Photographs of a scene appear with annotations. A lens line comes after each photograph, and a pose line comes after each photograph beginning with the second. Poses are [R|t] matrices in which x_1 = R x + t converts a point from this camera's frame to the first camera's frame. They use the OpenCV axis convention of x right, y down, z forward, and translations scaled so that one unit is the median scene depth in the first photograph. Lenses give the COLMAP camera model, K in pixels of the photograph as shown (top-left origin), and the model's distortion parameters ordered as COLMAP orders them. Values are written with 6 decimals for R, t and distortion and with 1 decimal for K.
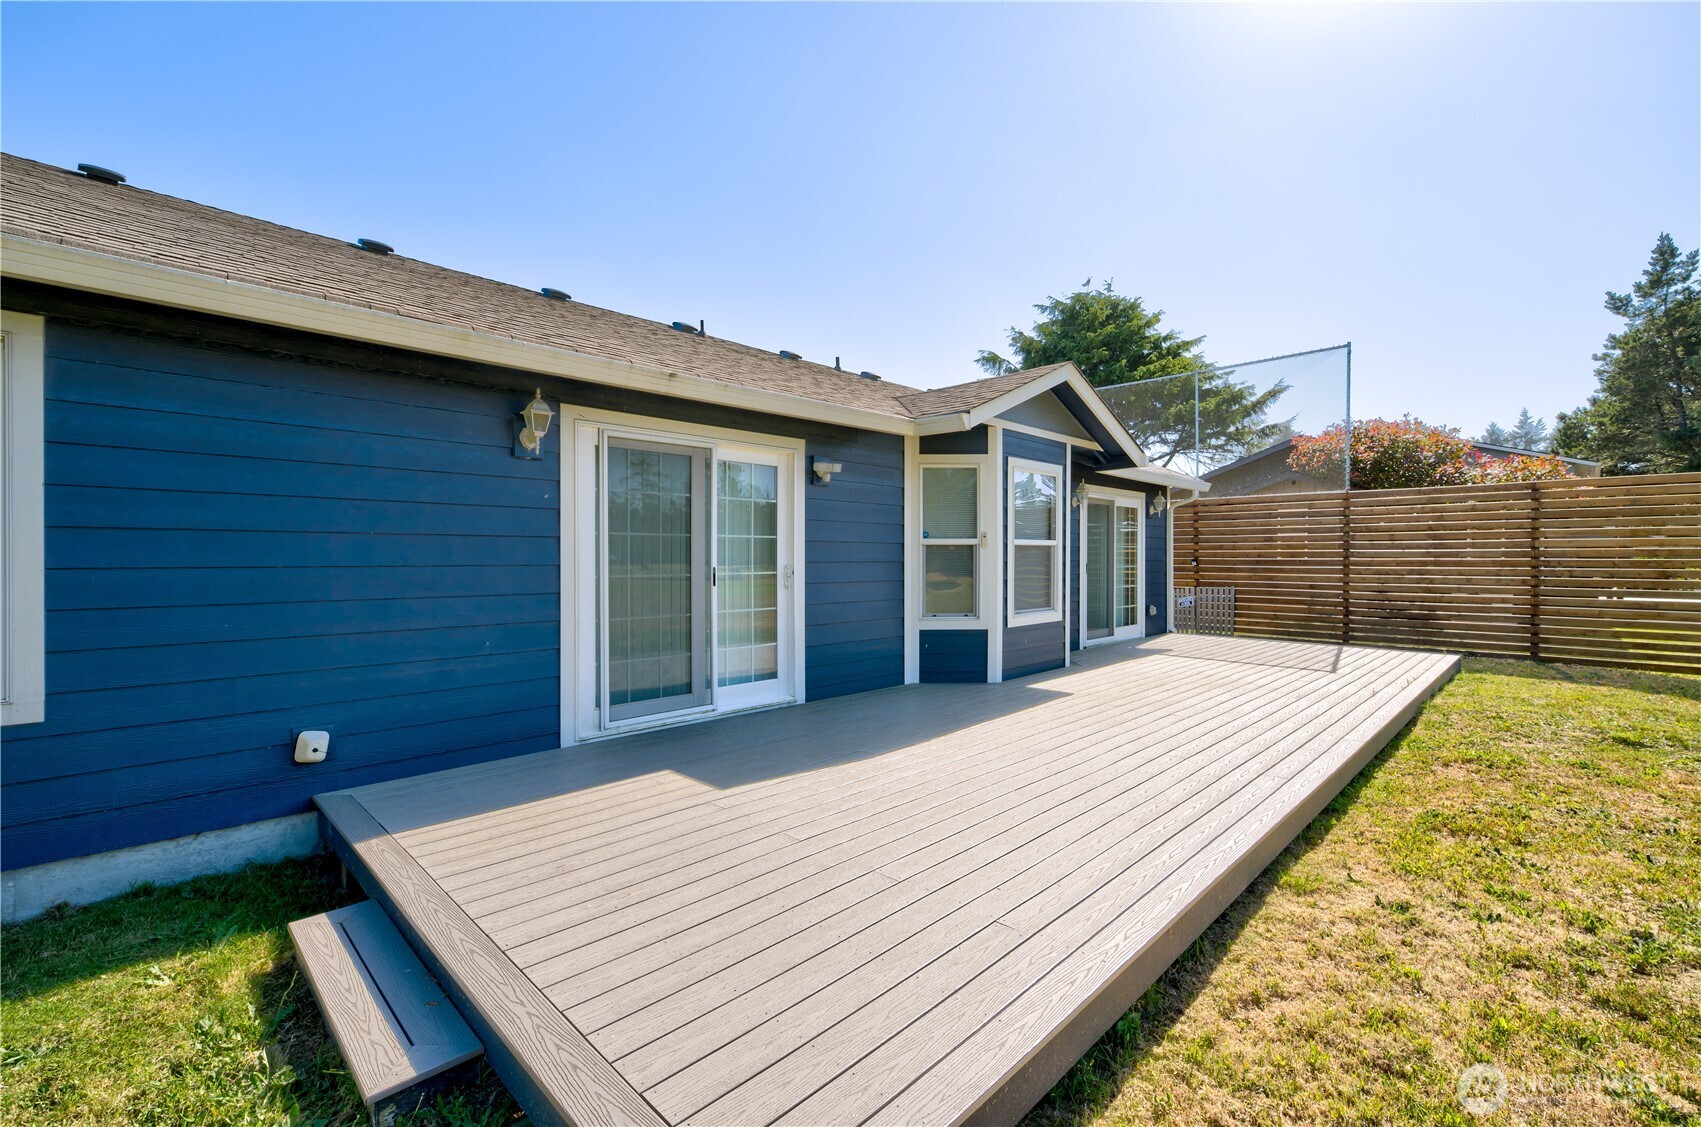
lens RADIAL K [[720.9, 0, 850.5], [0, 720.9, 563.5], [0, 0, 1]] dist [0.001264, 0.000359]
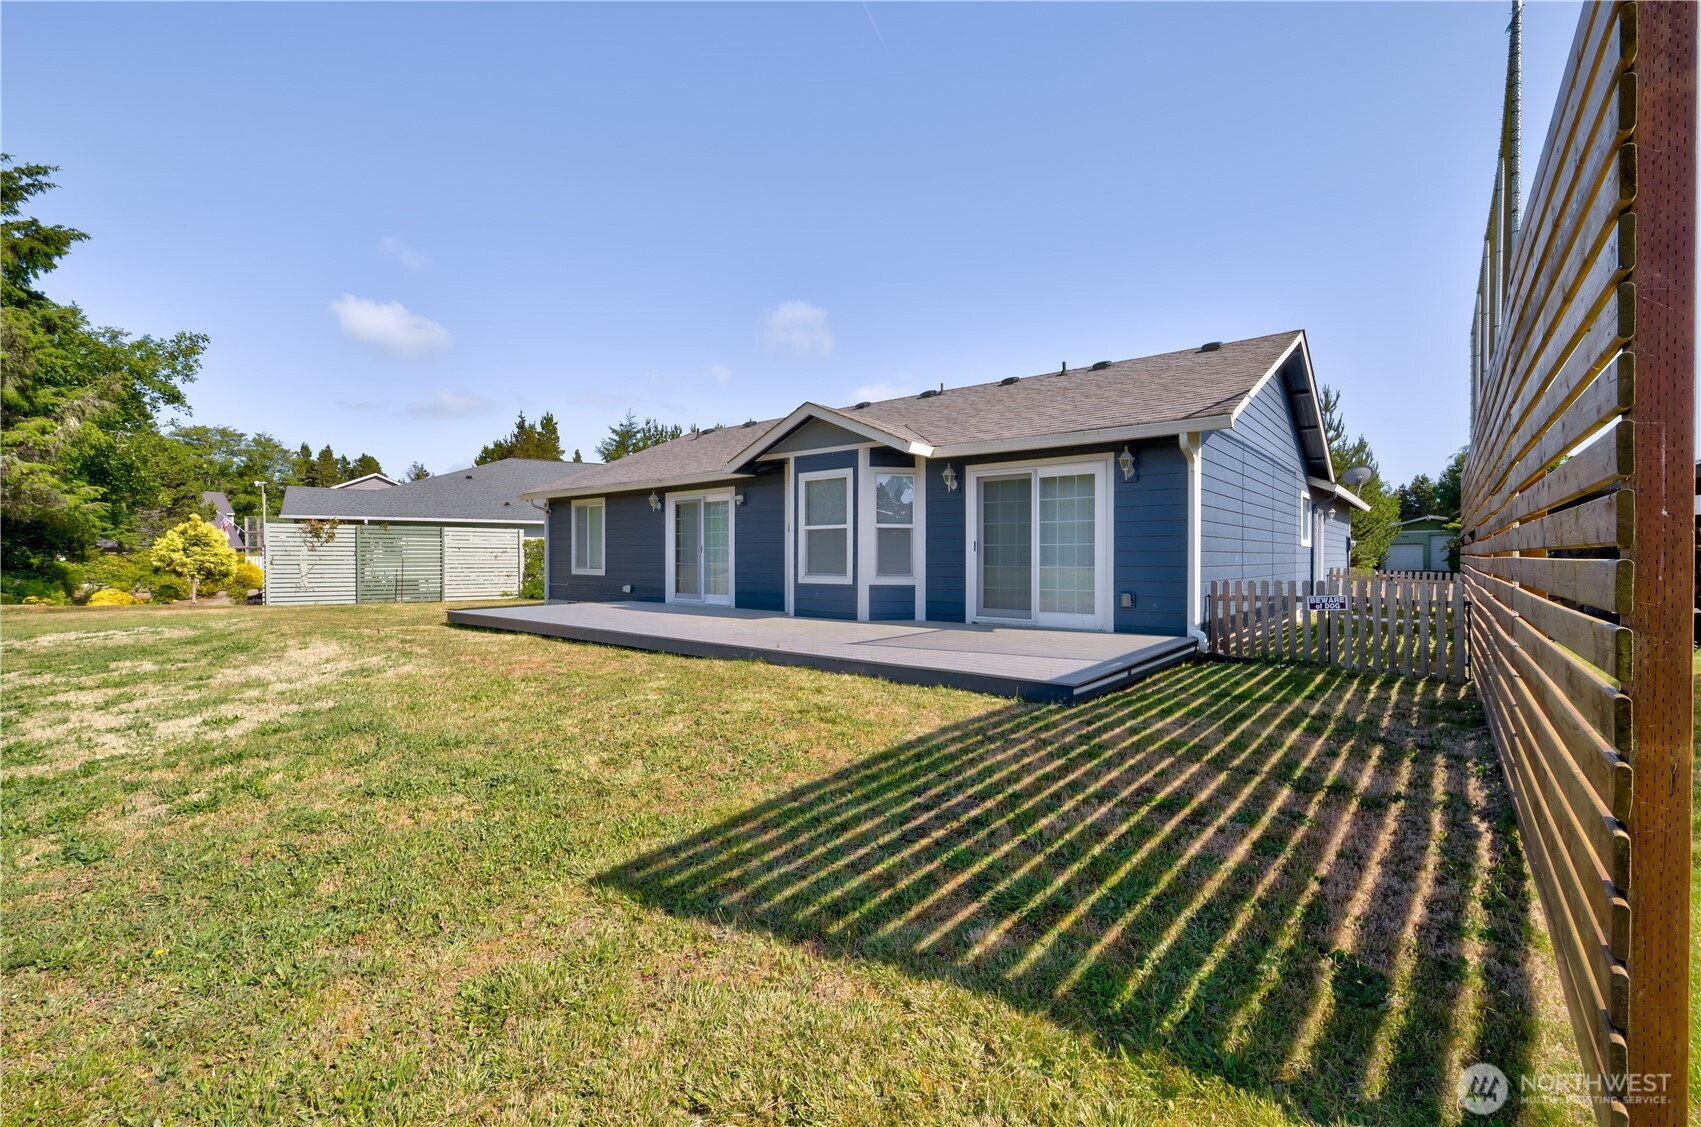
lens RADIAL K [[720.9, 0, 850.5], [0, 720.9, 563.5], [0, 0, 1]] dist [0.001264, 0.000359]
pose [[0.098995, 0.014179, -0.994987, 0.948396], [-0.001310, 0.999899, 0.014118, 0.012596], [0.995087, -0.000094, 0.099004, 0.503759]]
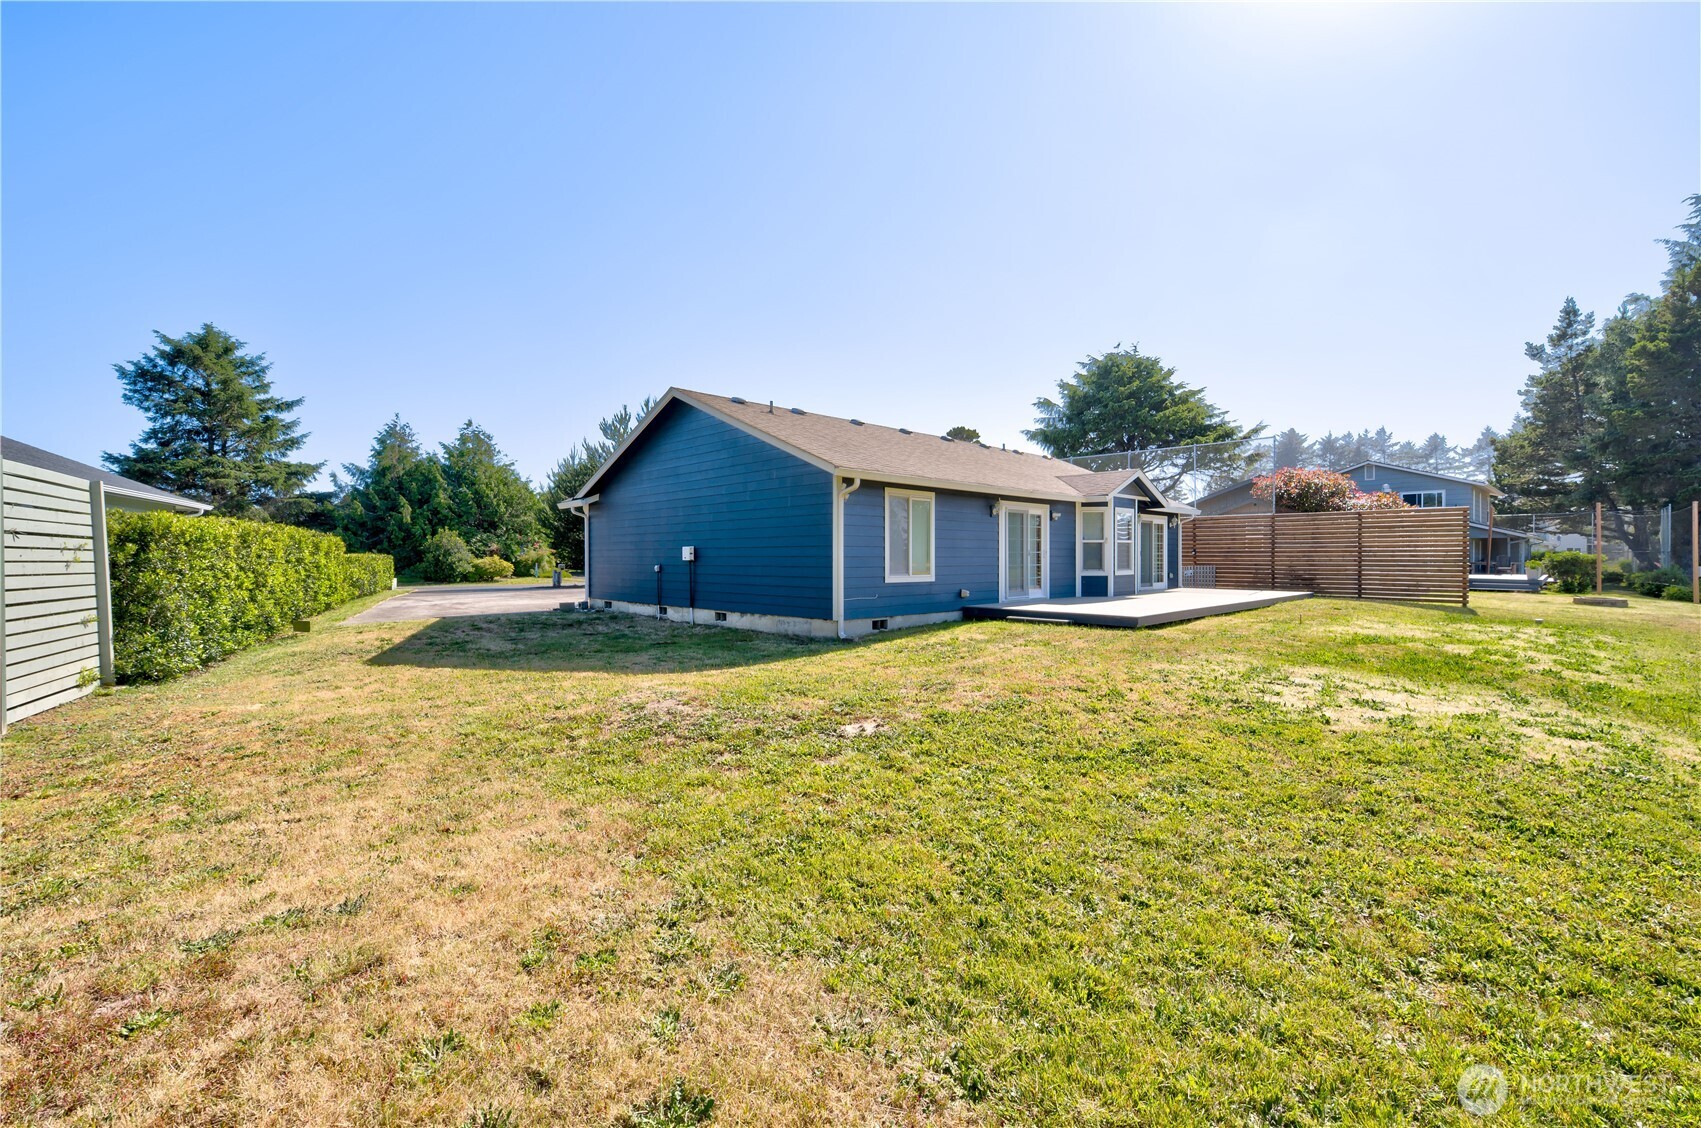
lens RADIAL K [[720.9, 0, 850.5], [0, 720.9, 564.0], [0, 0, 1]] dist [0.001264, 0.000359]
pose [[0.999937, -0.001367, -0.011149, -0.356732], [0.001405, 0.999993, 0.003415, 0.020783], [0.011144, -0.003430, 0.999932, -0.803935]]
